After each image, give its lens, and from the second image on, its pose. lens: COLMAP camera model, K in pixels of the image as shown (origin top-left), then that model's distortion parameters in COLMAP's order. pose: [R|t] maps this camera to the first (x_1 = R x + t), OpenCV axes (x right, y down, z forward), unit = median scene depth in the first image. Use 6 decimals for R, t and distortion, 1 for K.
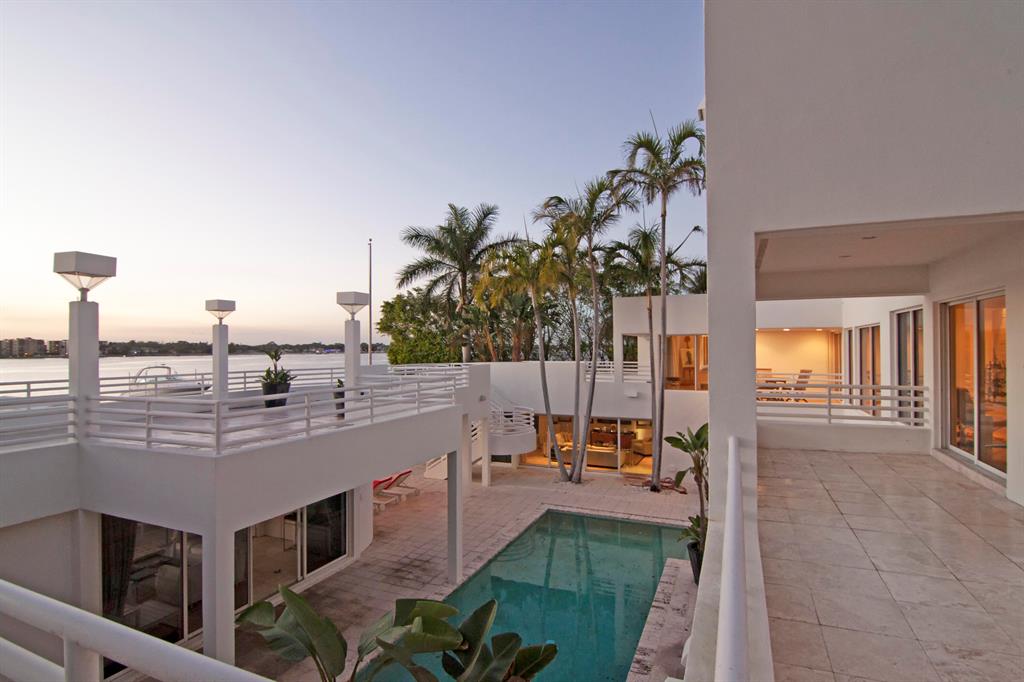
lens RADIAL K [[523.1, 0, 512.0], [0, 523.1, 341.0], [0, 0, 1]] dist [-0.011949, -0.000961]
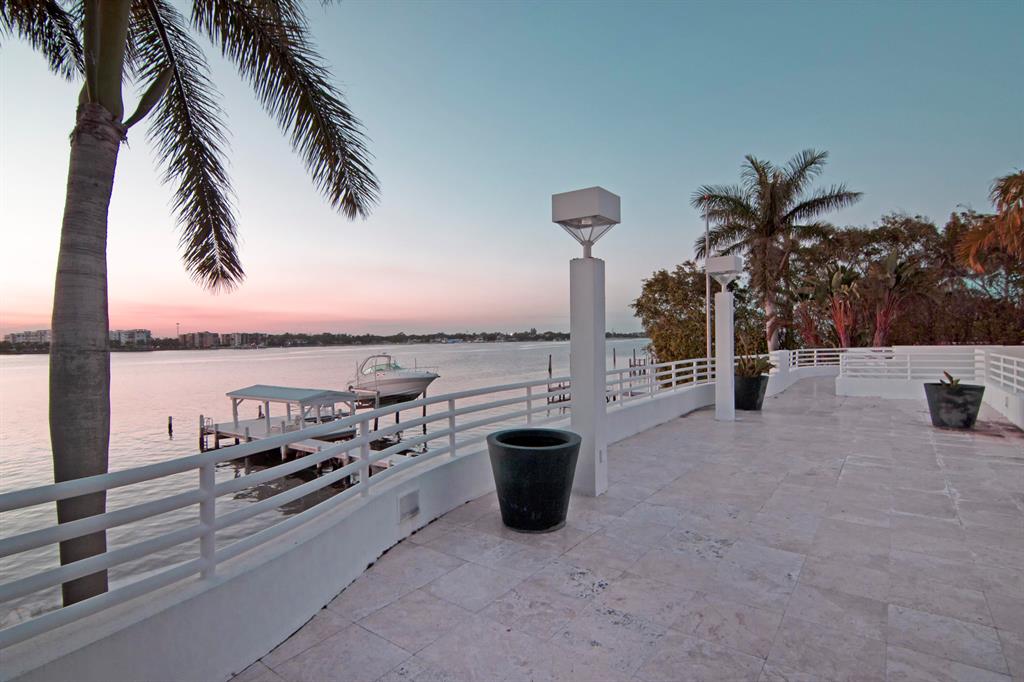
lens RADIAL K [[523.1, 0, 512.0], [0, 523.1, 341.0], [0, 0, 1]] dist [-0.011949, -0.000961]
pose [[0.974976, -0.007163, -0.222197, -0.309070], [0.011835, 0.999736, 0.019705, 0.006738], [0.221997, -0.021841, 0.974803, 0.122612]]
